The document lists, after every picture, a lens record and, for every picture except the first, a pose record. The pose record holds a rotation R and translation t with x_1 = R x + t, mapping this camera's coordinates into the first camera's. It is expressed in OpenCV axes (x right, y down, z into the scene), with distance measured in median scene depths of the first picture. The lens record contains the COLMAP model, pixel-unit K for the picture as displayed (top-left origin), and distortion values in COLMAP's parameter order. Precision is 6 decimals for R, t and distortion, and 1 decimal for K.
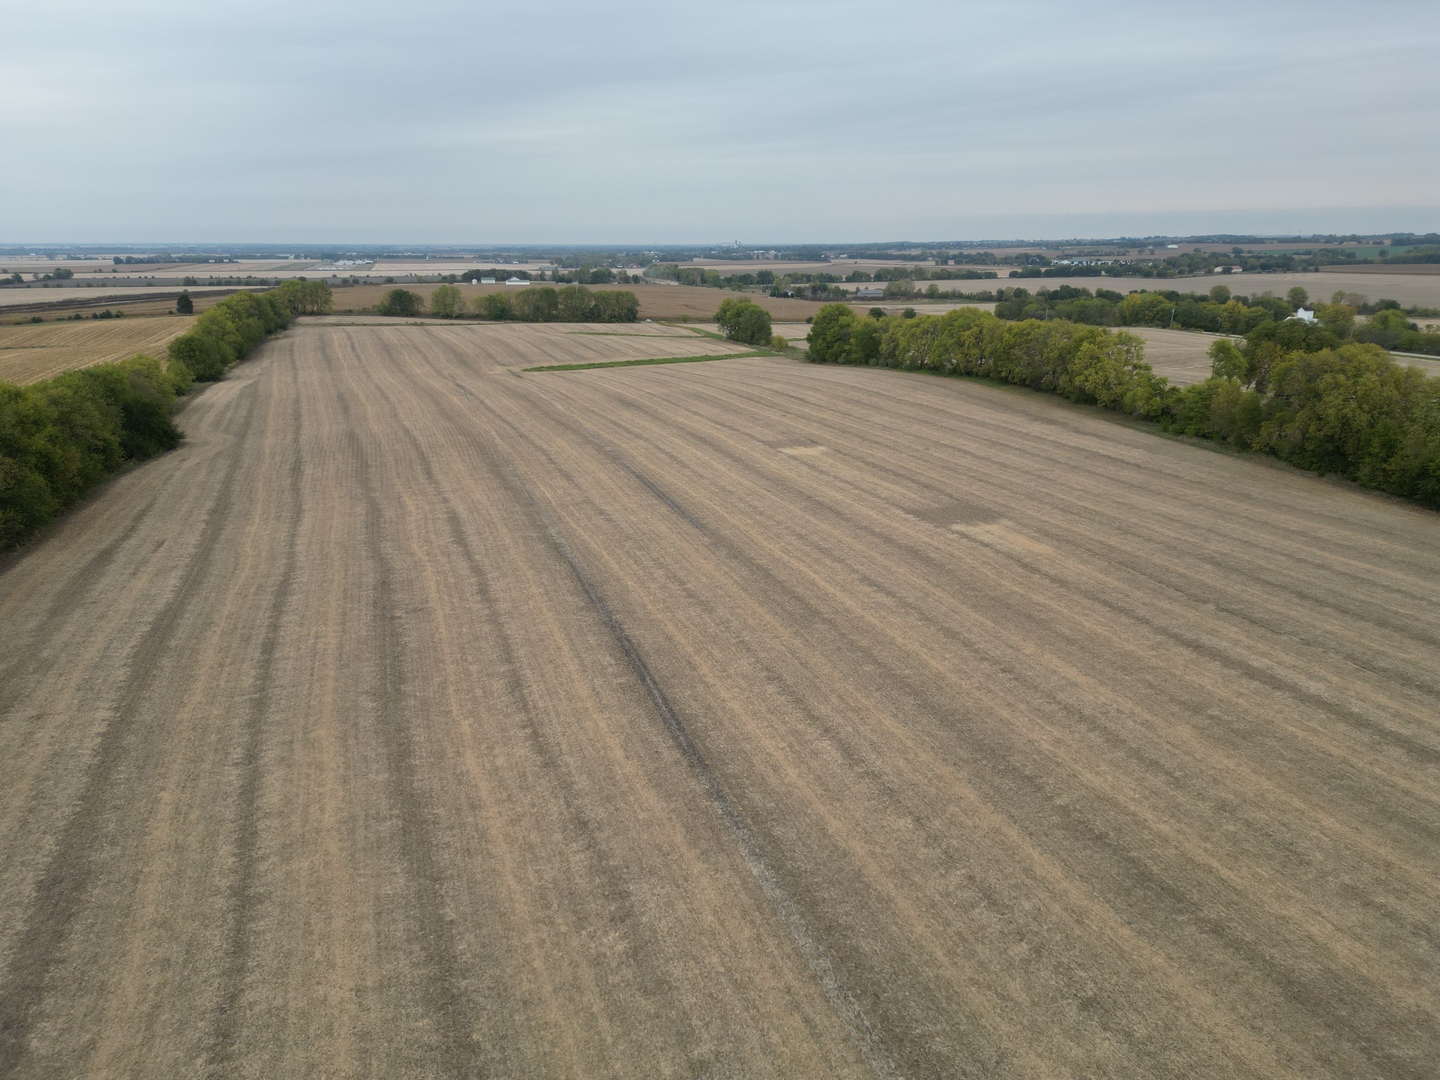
lens RADIAL K [[999.5, 0, 716.8], [0, 999.5, 538.6], [0, 0, 1]] dist [0.083667, -0.074804]
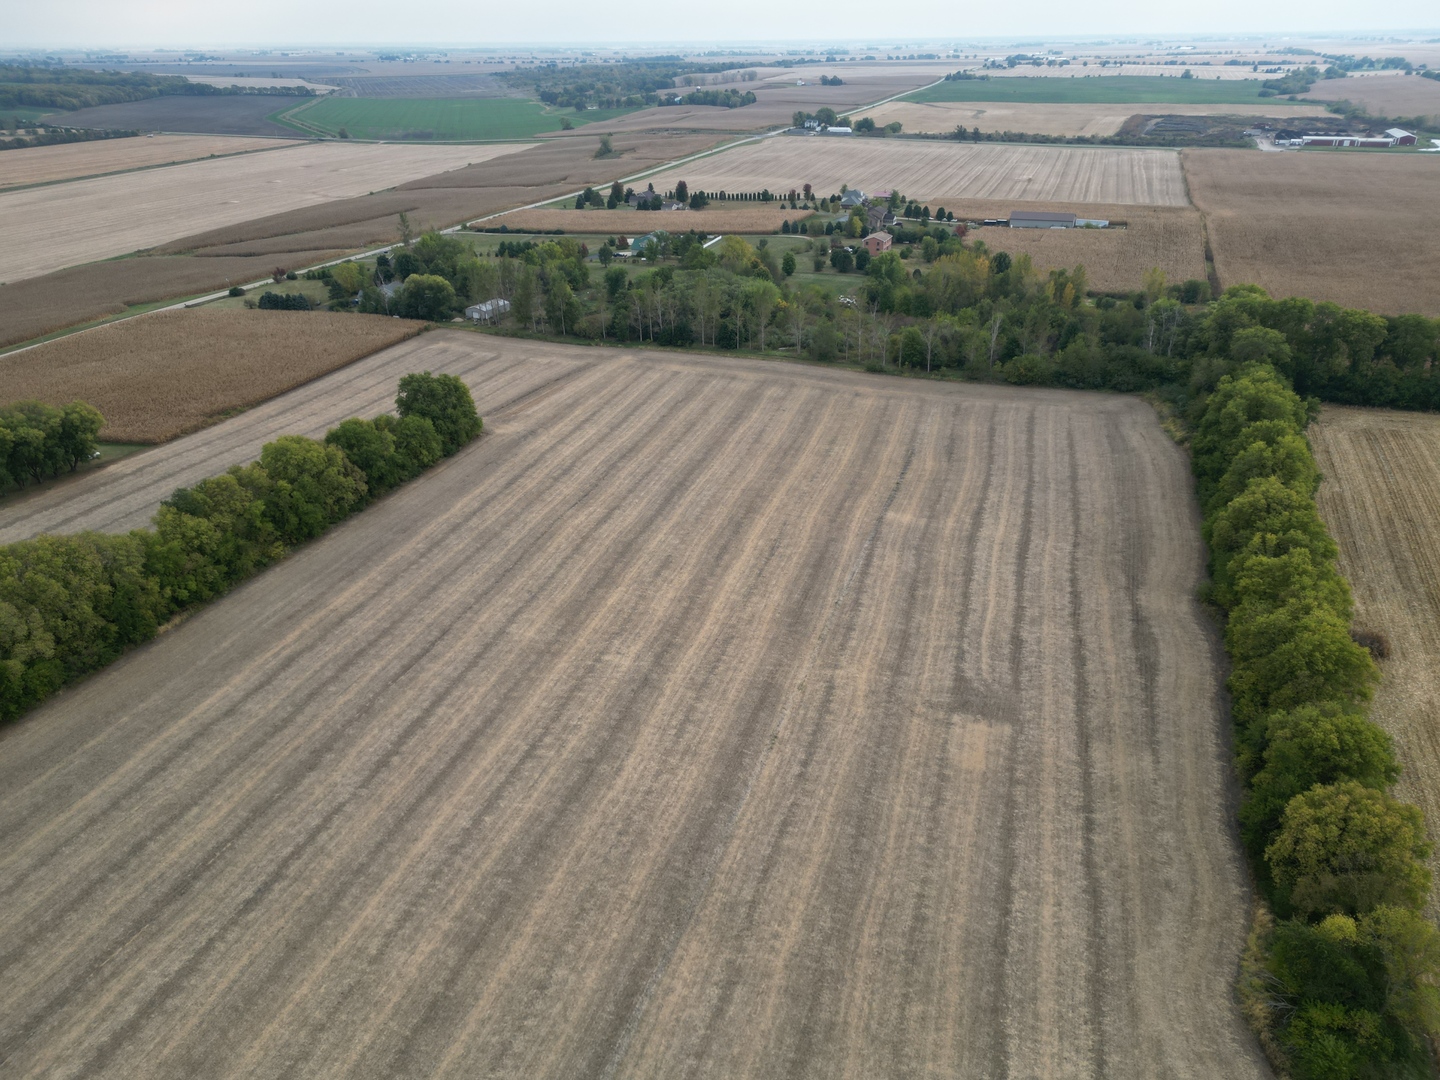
lens RADIAL K [[999.5, 0, 716.9], [0, 999.5, 540.0], [0, 0, 1]] dist [0.083667, -0.074804]
pose [[-0.783027, -0.267874, 0.561349, -0.312874], [0.187127, 0.759238, 0.623331, -0.544497], [-0.593172, 0.593128, -0.544377, 0.468822]]
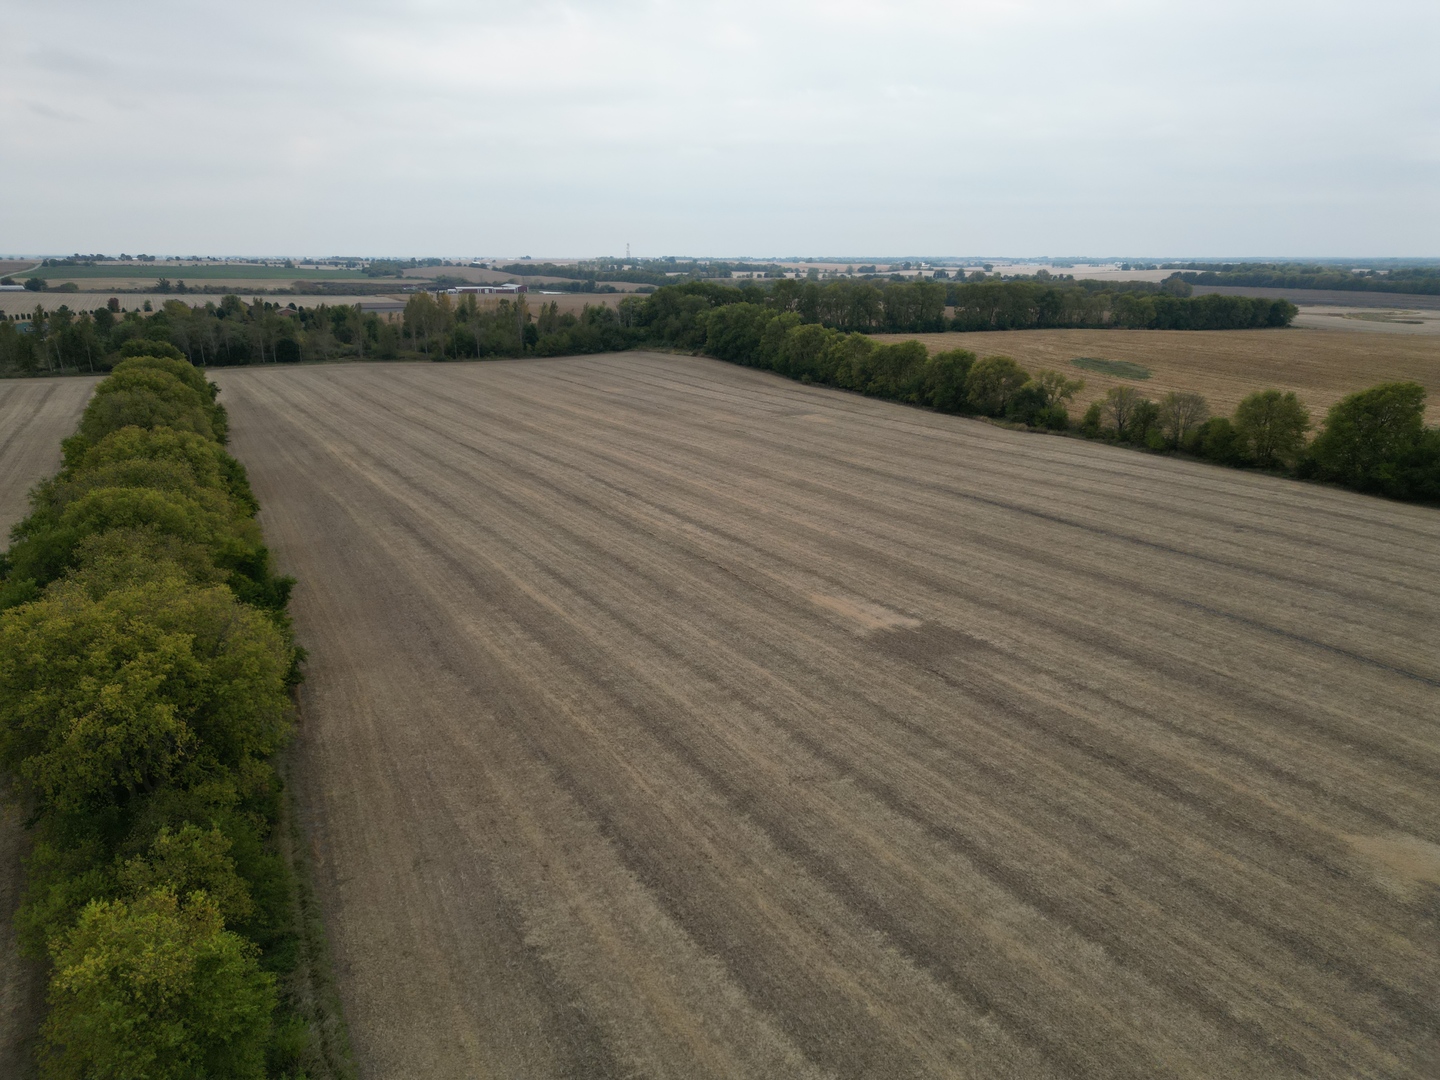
lens RADIAL K [[999.5, 0, 723.2], [0, 999.5, 541.6], [0, 0, 1]] dist [0.083667, -0.074804]
pose [[-0.982874, 0.053550, -0.176326, 0.475705], [-0.049112, 0.846120, 0.530726, -0.450977], [0.177613, 0.530296, -0.828999, 1.428292]]
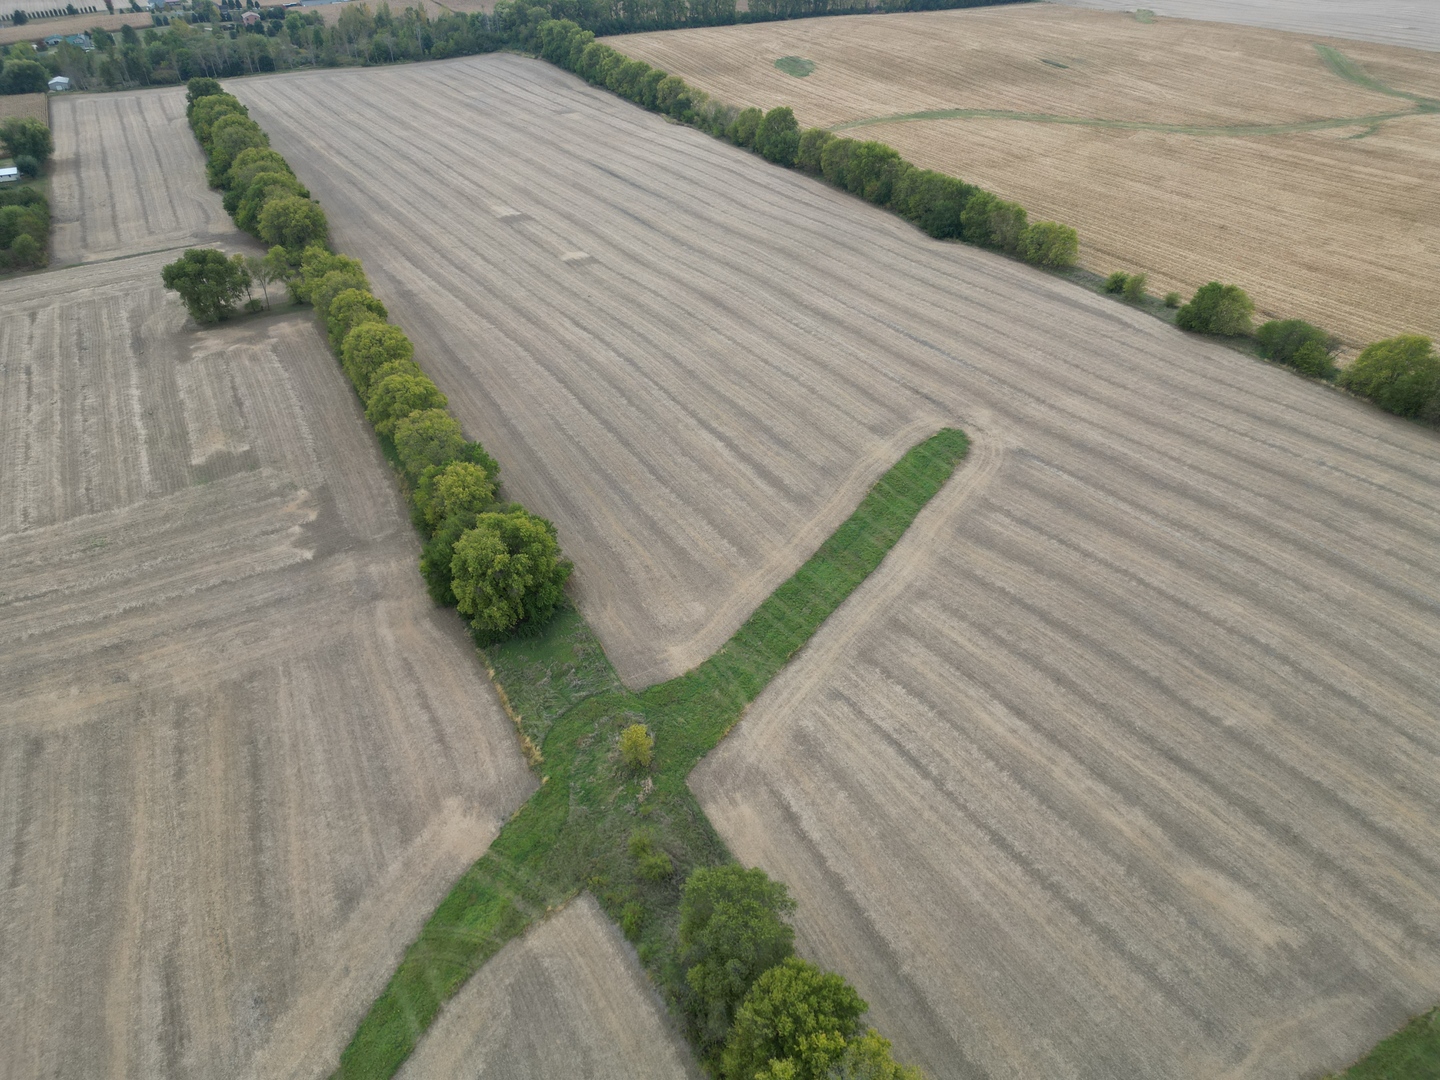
lens RADIAL K [[999.5, 0, 724.5], [0, 999.5, 536.8], [0, 0, 1]] dist [0.083667, -0.074804]
pose [[-0.979378, 0.134338, -0.150901, 0.193164], [-0.032341, 0.633033, 0.773449, -1.375917], [0.199429, 0.762380, -0.615634, 2.995794]]
